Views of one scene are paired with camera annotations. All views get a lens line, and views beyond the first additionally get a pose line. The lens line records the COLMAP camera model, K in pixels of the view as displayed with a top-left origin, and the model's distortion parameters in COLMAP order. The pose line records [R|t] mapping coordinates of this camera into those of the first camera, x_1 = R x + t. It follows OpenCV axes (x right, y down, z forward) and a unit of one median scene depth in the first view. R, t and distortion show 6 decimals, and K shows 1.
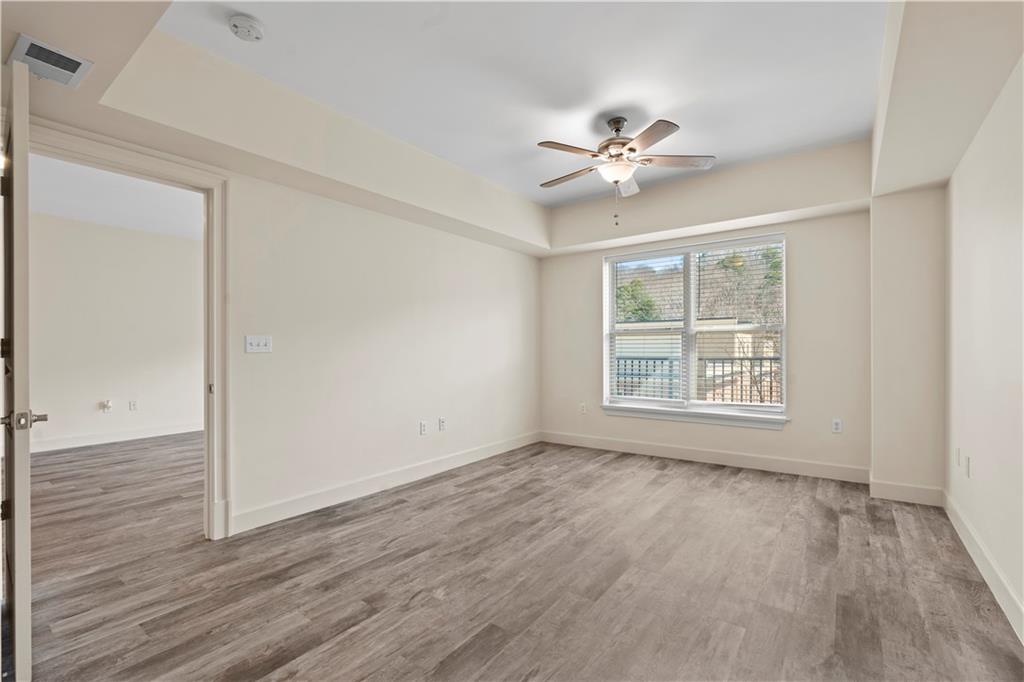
lens RADIAL K [[451.3, 0, 509.9], [0, 451.3, 344.4], [0, 0, 1]] dist [-0.003732, -0.001030]
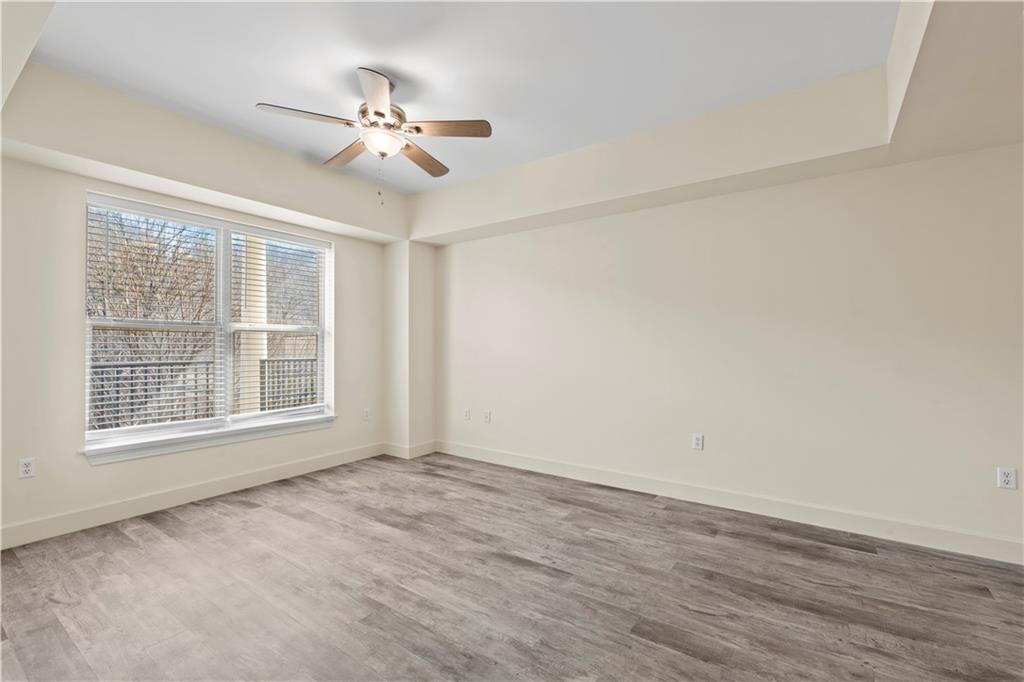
lens RADIAL K [[451.3, 0, 510.6], [0, 451.3, 345.9], [0, 0, 1]] dist [-0.003732, -0.001030]
pose [[-0.037019, 0.010056, 0.999264, -0.656514], [-0.007029, 0.999922, -0.010323, 0.008573], [-0.999290, -0.007406, -0.036945, 0.844139]]
